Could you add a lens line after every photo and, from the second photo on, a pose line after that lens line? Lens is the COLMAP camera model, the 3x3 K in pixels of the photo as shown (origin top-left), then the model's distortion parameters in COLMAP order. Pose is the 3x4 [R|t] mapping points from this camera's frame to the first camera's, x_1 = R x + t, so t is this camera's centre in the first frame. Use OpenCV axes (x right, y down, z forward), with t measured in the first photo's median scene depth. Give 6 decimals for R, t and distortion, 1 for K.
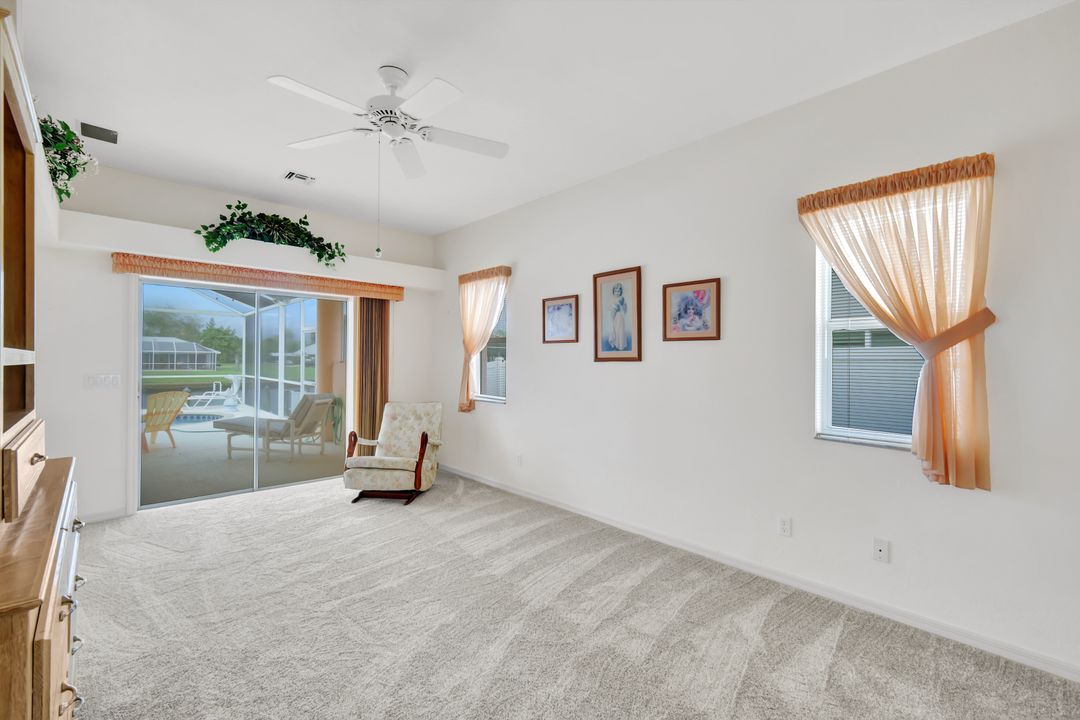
lens RADIAL K [[470.4, 0, 539.8], [0, 470.4, 360.6], [0, 0, 1]] dist [0.006094, -0.000531]
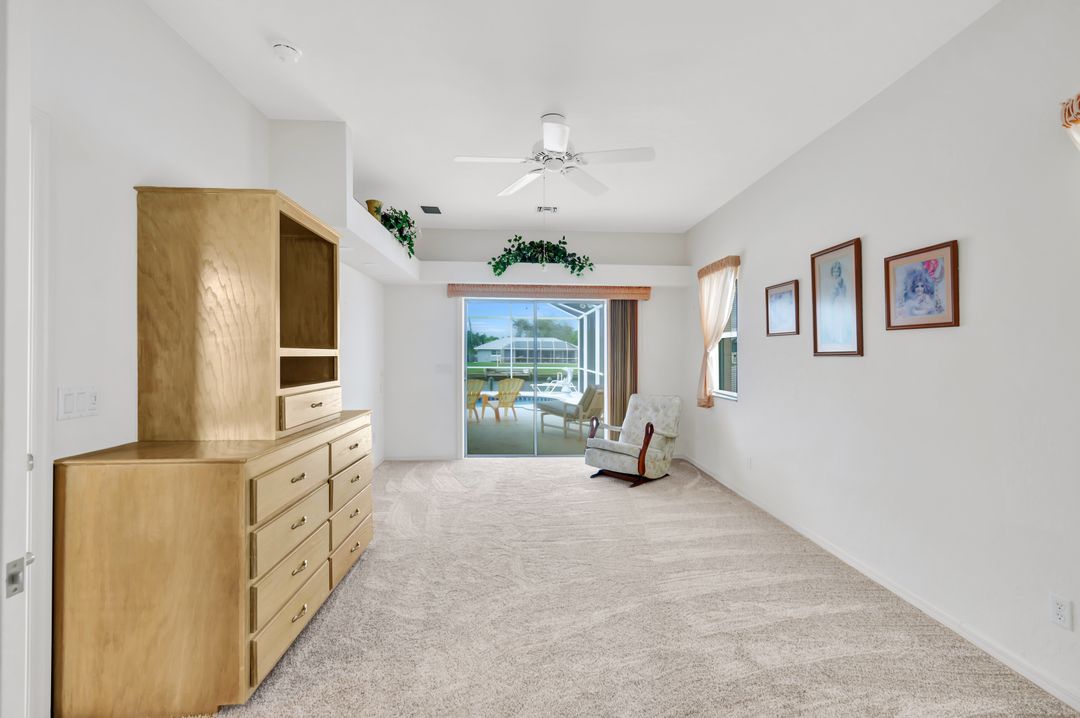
lens RADIAL K [[470.4, 0, 545.8], [0, 470.4, 355.0], [0, 0, 1]] dist [0.006094, -0.000531]
pose [[0.770291, -0.000056, -0.637693, 0.283200], [-0.001865, 0.999996, -0.002341, 0.002163], [0.637690, 0.002992, 0.770287, 0.035306]]
